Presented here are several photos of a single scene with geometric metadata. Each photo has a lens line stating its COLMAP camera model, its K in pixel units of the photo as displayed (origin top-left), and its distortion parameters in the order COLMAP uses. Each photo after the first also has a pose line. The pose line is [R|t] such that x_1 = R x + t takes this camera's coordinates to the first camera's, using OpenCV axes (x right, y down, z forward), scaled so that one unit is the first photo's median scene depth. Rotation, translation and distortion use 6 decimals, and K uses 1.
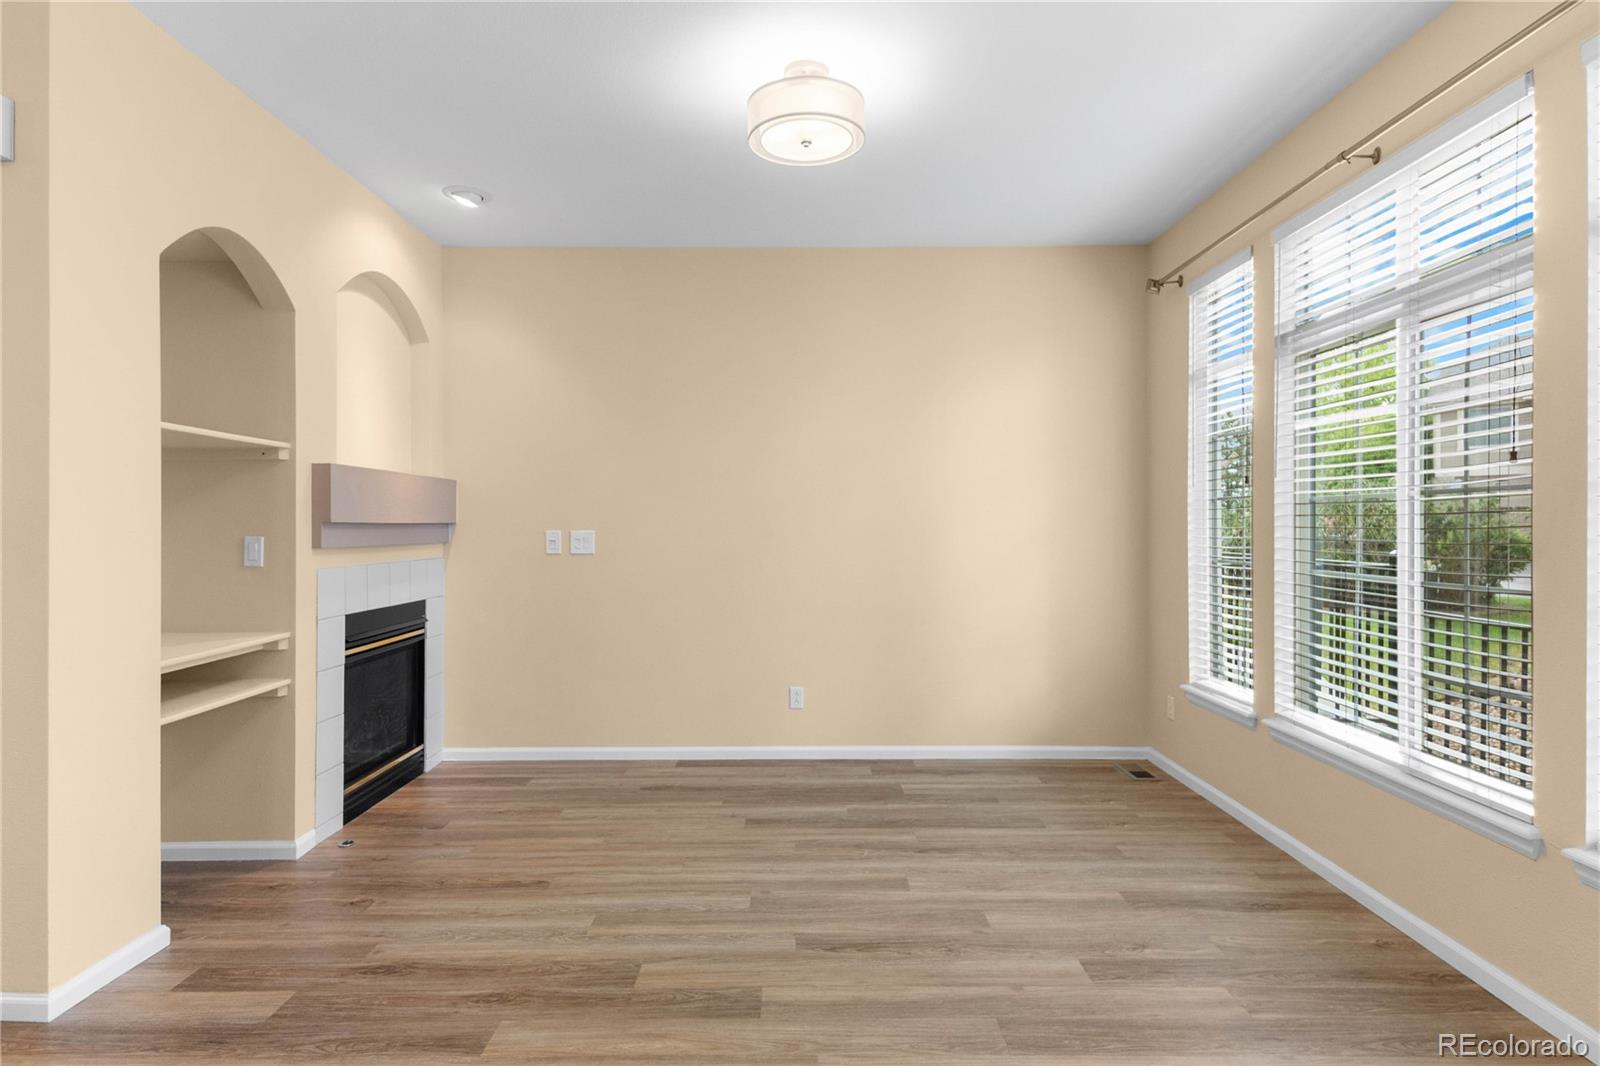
lens RADIAL K [[841.6, 0, 800.0], [0, 841.6, 533.0], [0, 0, 1]] dist [0.015275, -0.002063]
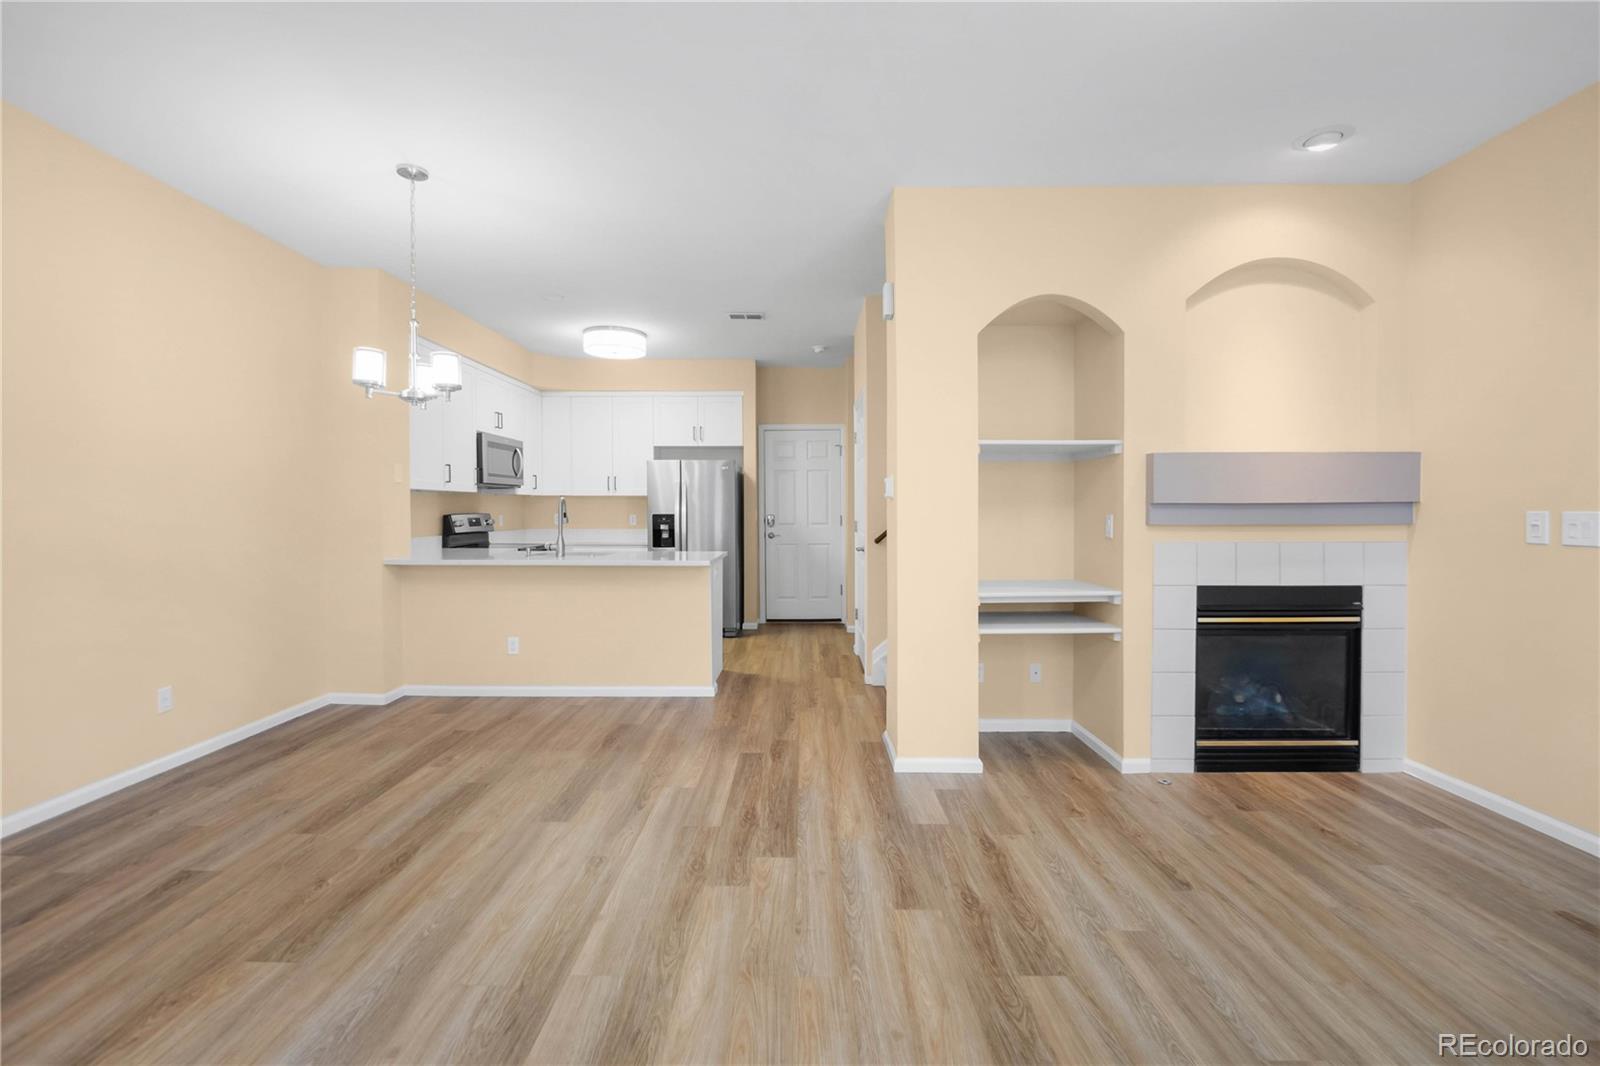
lens RADIAL K [[696.9, 0, 801.0], [0, 696.9, 519.9], [0, 0, 1]] dist [-0.000719, -0.000400]
pose [[-0.005976, 0.015563, -0.999861, 0.454072], [-0.004428, 0.999869, 0.015589, -0.003023], [0.999972, 0.004520, -0.005906, 0.560010]]
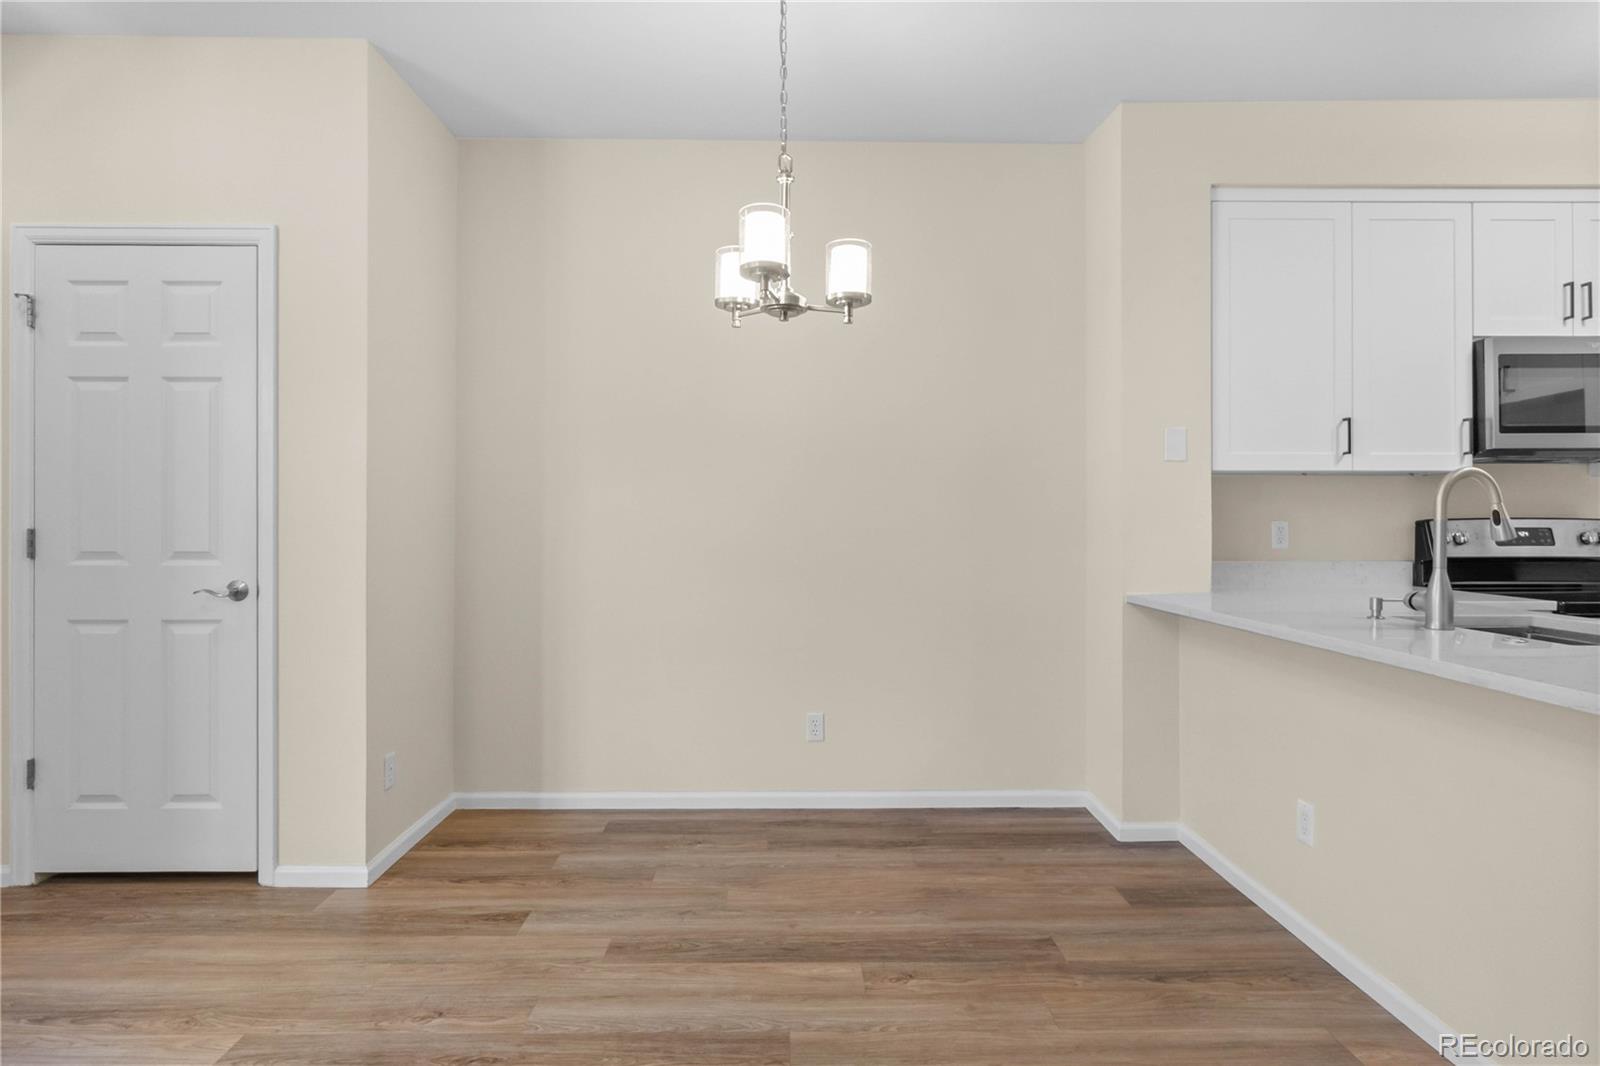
lens RADIAL K [[823.3, 0, 797.3], [0, 823.3, 522.9], [0, 0, 1]] dist [-0.001805, 0.000447]
pose [[-0.999883, -0.000518, -0.015283, -0.550217], [-0.000591, 0.999988, 0.004762, 0.015392], [0.015280, 0.004771, -0.999872, 0.678885]]
